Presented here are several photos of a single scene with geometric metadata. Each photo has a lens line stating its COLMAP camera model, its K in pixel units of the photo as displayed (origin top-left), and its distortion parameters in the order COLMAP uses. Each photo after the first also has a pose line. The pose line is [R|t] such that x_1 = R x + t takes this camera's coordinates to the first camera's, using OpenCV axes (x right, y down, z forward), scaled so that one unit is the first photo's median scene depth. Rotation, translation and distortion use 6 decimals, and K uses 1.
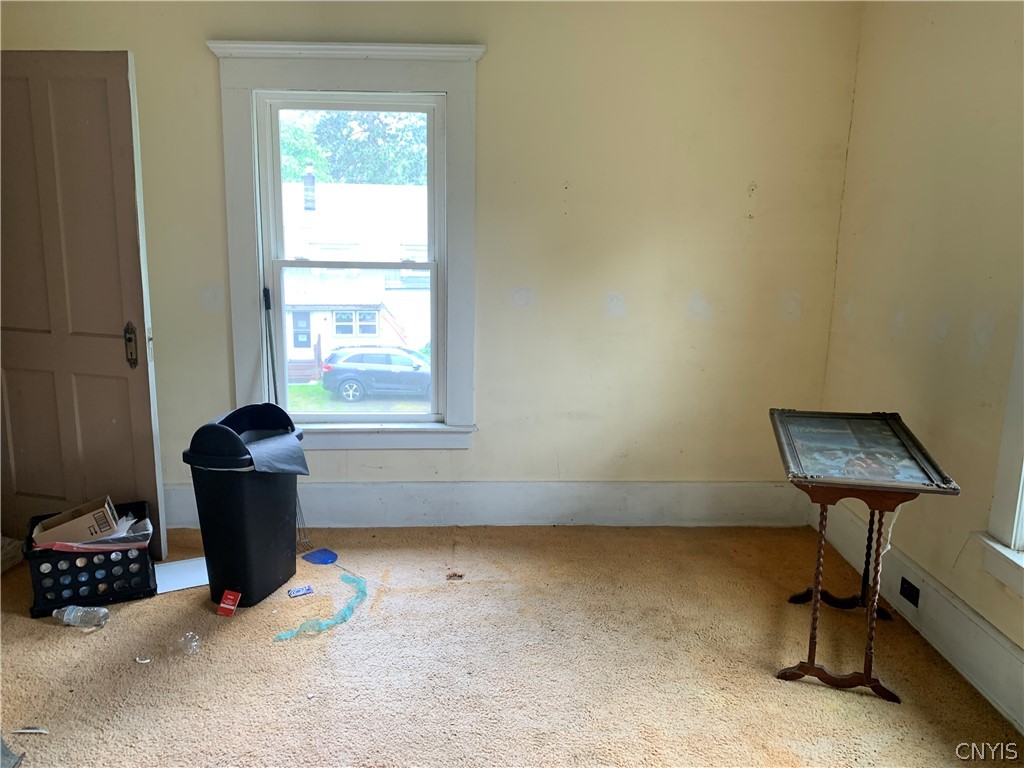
lens RADIAL K [[850.5, 0, 511.6], [0, 850.5, 374.8], [0, 0, 1]] dist [0.042950, -0.055300]
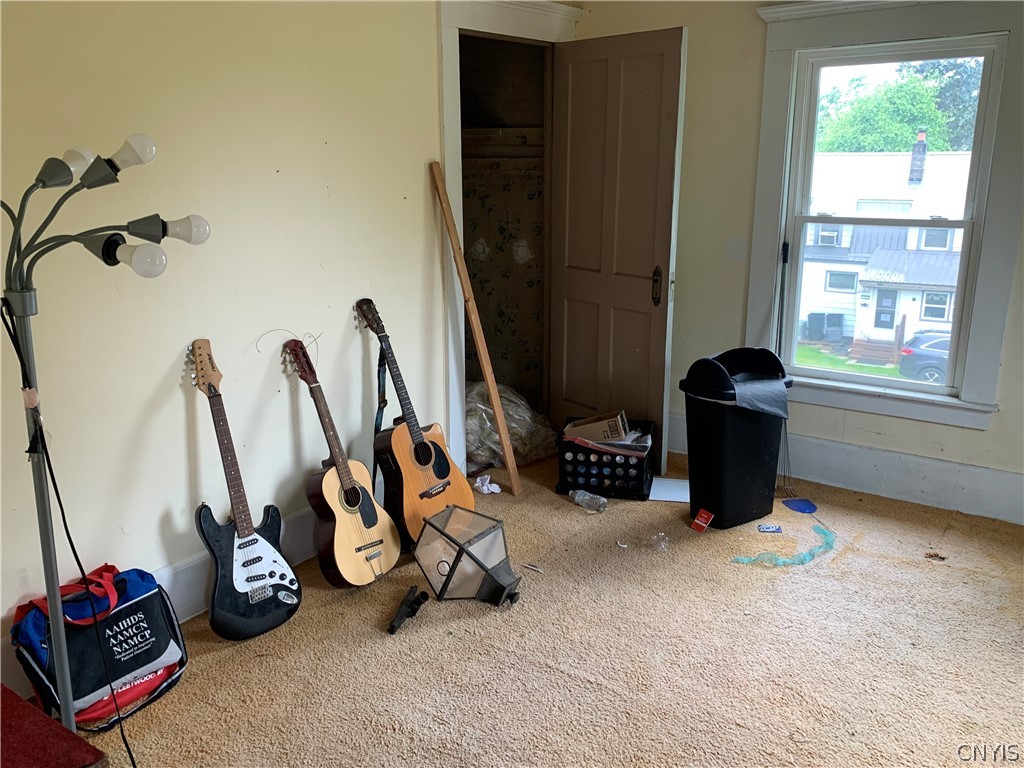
lens RADIAL K [[850.5, 0, 510.2], [0, 850.5, 381.7], [0, 0, 1]] dist [0.042950, -0.055300]
pose [[0.784190, 0.136747, -0.605266, 0.116330], [-0.114541, 0.990553, 0.075393, 0.029693], [0.609858, 0.010205, 0.792445, -0.037200]]
